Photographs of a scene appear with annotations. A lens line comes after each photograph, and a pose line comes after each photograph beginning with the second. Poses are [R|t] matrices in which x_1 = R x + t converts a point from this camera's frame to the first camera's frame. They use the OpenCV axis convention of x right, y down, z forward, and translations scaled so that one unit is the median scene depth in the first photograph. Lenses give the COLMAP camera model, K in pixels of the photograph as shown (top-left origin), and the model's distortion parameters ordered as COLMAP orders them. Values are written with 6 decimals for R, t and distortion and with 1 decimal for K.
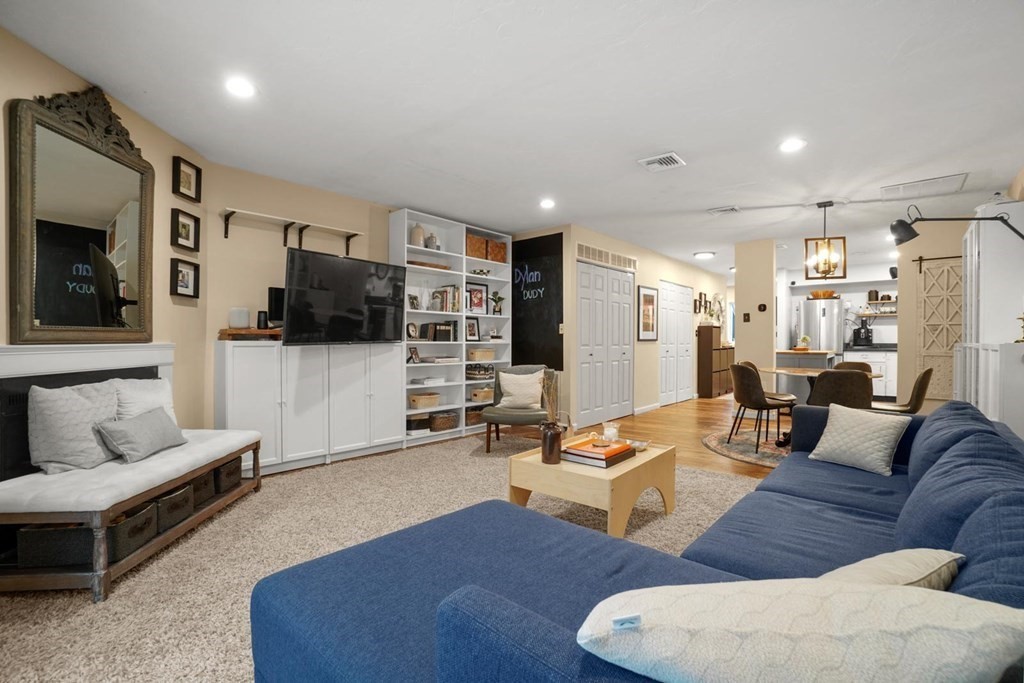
lens RADIAL K [[472.1, 0, 528.3], [0, 472.1, 342.0], [0, 0, 1]] dist [-0.006484, 0.002522]
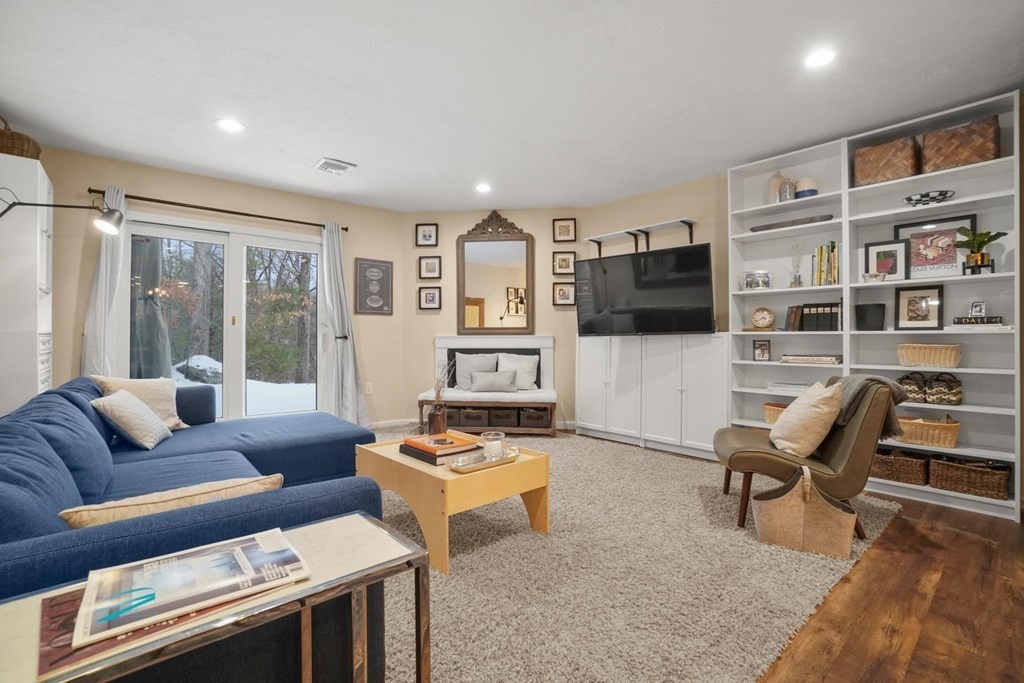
lens RADIAL K [[472.1, 0, 513.1], [0, 472.1, 334.7], [0, 0, 1]] dist [-0.006484, 0.002522]
pose [[-0.142450, -0.015908, -0.989674, 0.596922], [-0.004535, 0.999871, -0.015419, 0.017783], [0.989792, 0.002292, -0.142503, 0.755422]]
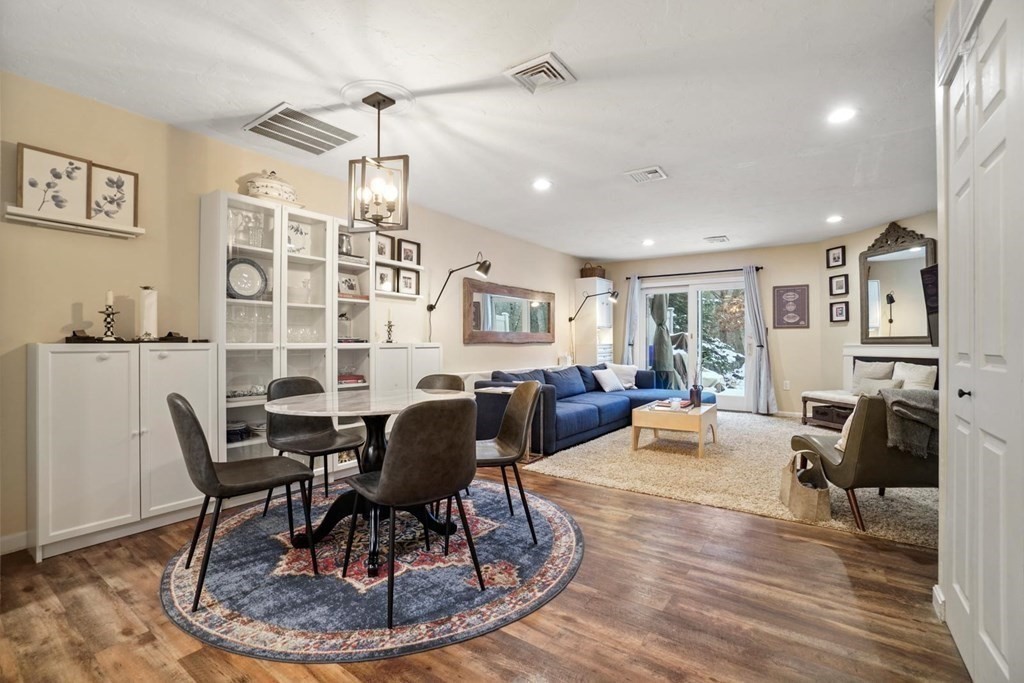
lens RADIAL K [[472.1, 0, 513.0], [0, 472.1, 342.2], [0, 0, 1]] dist [-0.006484, 0.002522]
pose [[-0.992273, -0.002922, -0.124037, 0.555467], [-0.003135, 0.999994, 0.001519, -0.002590], [0.124032, 0.001896, -0.992276, 1.585755]]
